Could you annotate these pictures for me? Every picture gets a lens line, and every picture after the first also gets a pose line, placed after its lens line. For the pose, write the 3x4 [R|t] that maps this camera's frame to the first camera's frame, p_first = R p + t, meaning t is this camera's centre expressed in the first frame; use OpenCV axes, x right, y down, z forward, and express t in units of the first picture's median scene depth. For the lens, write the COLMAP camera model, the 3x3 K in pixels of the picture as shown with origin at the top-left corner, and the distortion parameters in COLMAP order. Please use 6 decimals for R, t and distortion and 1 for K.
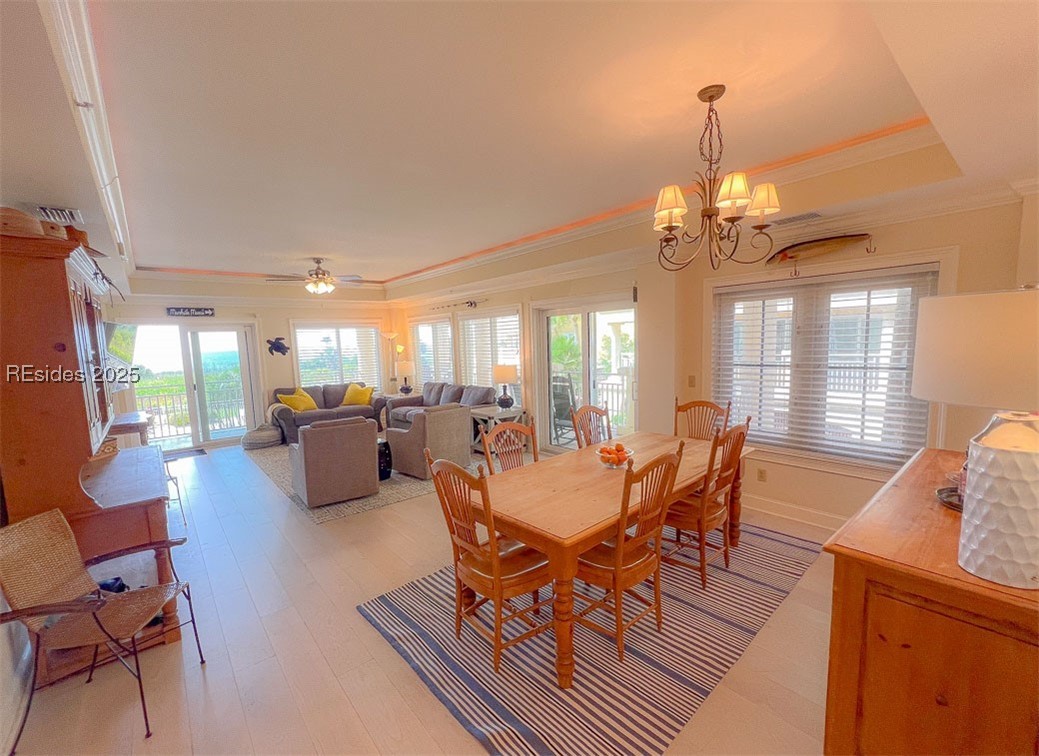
lens RADIAL K [[444.3, 0, 516.8], [0, 444.3, 388.5], [0, 0, 1]] dist [-0.001166, -0.000236]
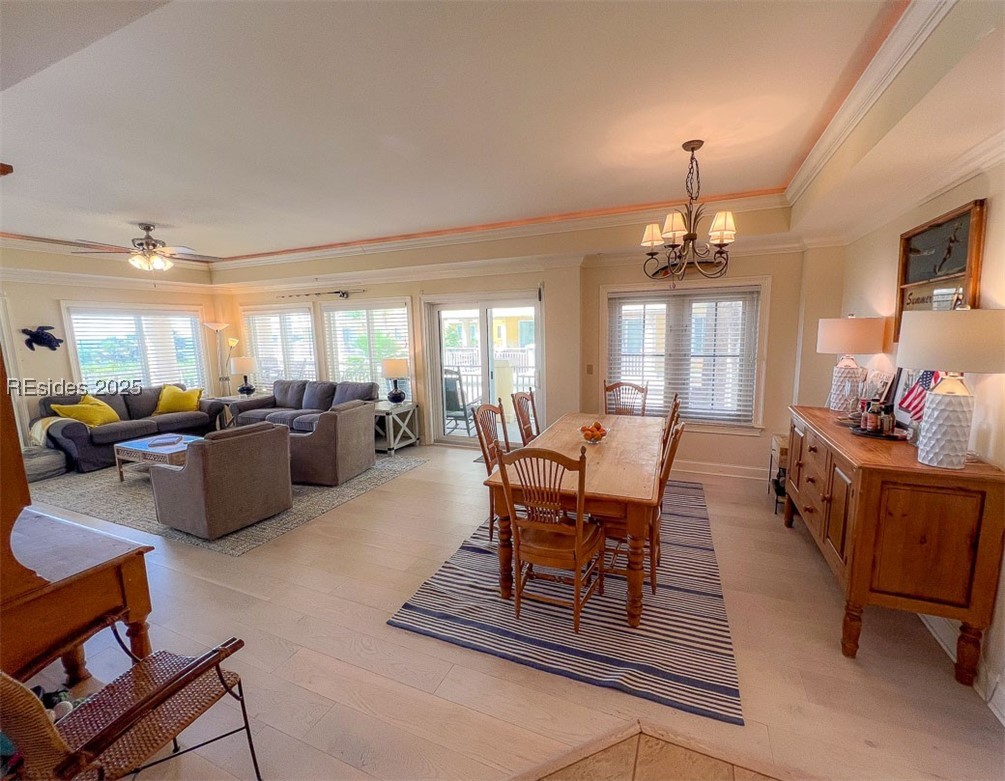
lens RADIAL K [[422.4, 0, 521.4], [0, 422.4, 387.1], [0, 0, 1]] dist [-0.000564, 0.000404]
pose [[0.885144, -0.045763, 0.463061, -0.212351], [0.039770, 0.998951, 0.022702, -0.001046], [-0.463614, -0.001679, 0.886035, 0.045831]]
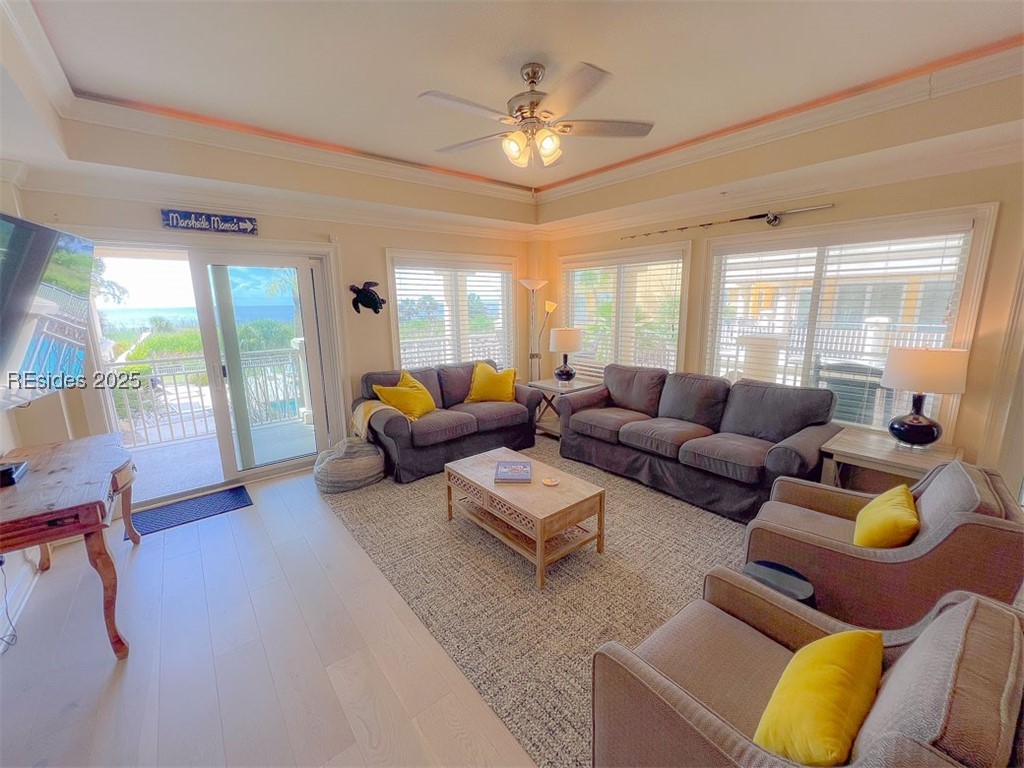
lens RADIAL K [[416.5, 0, 510.3], [0, 416.5, 381.6], [0, 0, 1]] dist [-0.001012, -0.000012]
pose [[0.999711, 0.023268, -0.006025, -0.433418], [-0.022697, 0.996389, 0.081814, -0.044611], [0.007907, -0.081653, 0.996629, 0.577641]]
